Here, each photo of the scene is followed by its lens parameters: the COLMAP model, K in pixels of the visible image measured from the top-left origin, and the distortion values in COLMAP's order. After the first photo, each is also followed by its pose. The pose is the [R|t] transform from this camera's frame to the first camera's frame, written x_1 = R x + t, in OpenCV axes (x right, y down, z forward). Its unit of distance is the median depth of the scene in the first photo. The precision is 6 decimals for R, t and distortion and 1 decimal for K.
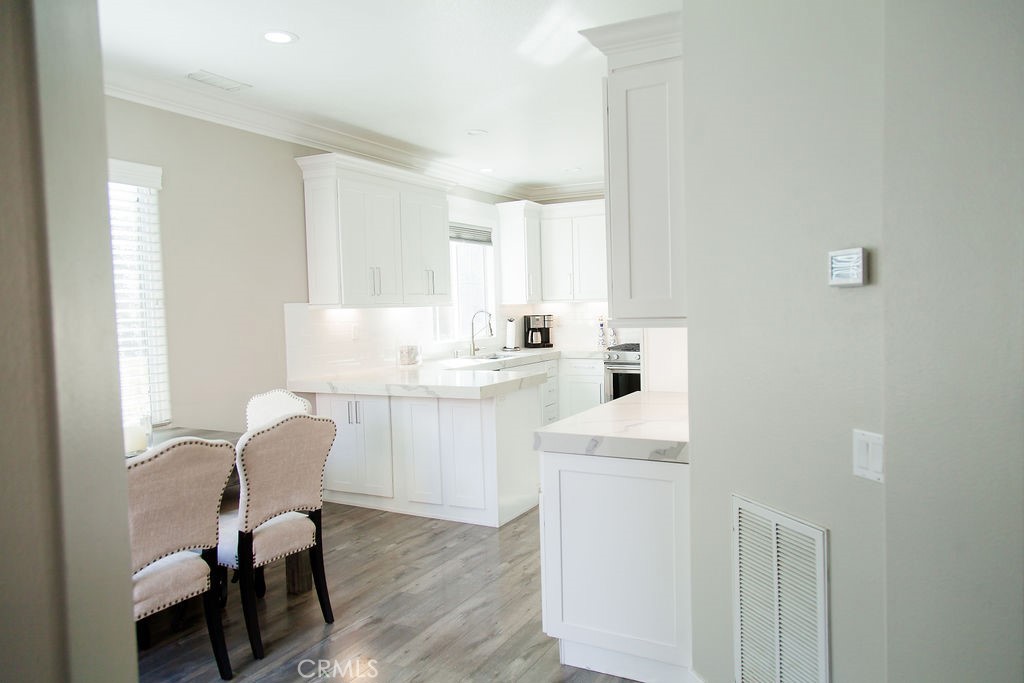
lens RADIAL K [[681.4, 0, 513.8], [0, 681.4, 340.5], [0, 0, 1]] dist [0.002015, -0.000478]
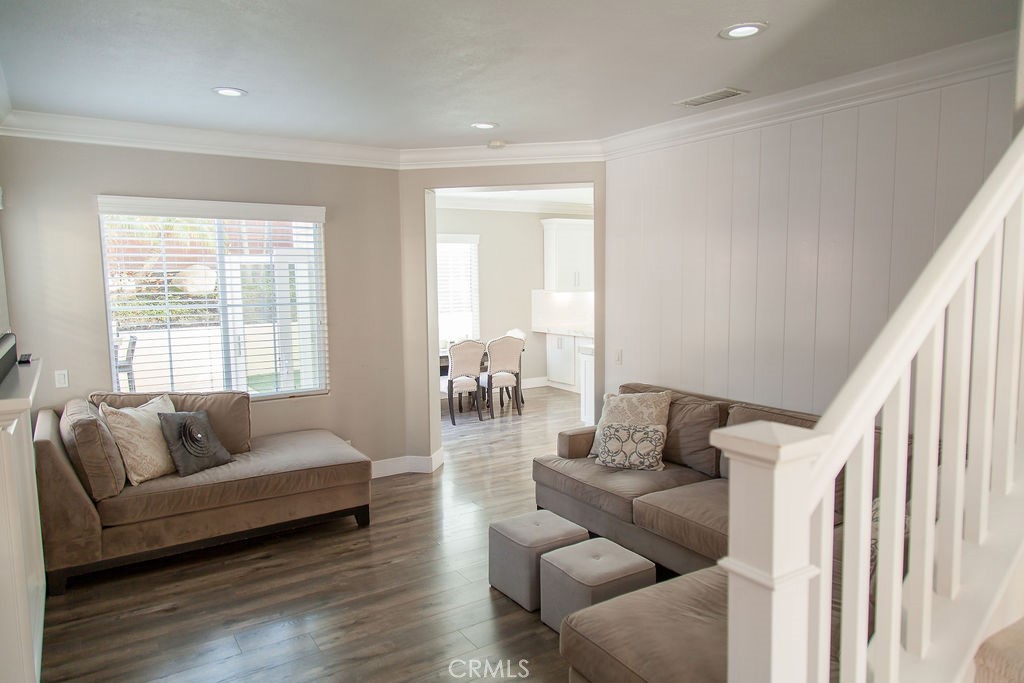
lens RADIAL K [[681.4, 0, 511.8], [0, 681.4, 341.2], [0, 0, 1]] dist [0.002015, -0.000478]
pose [[0.864533, 0.063974, -0.498488, 1.015424], [-0.034982, 0.997120, 0.067298, -0.053527], [0.501358, -0.040743, 0.864280, -1.310802]]
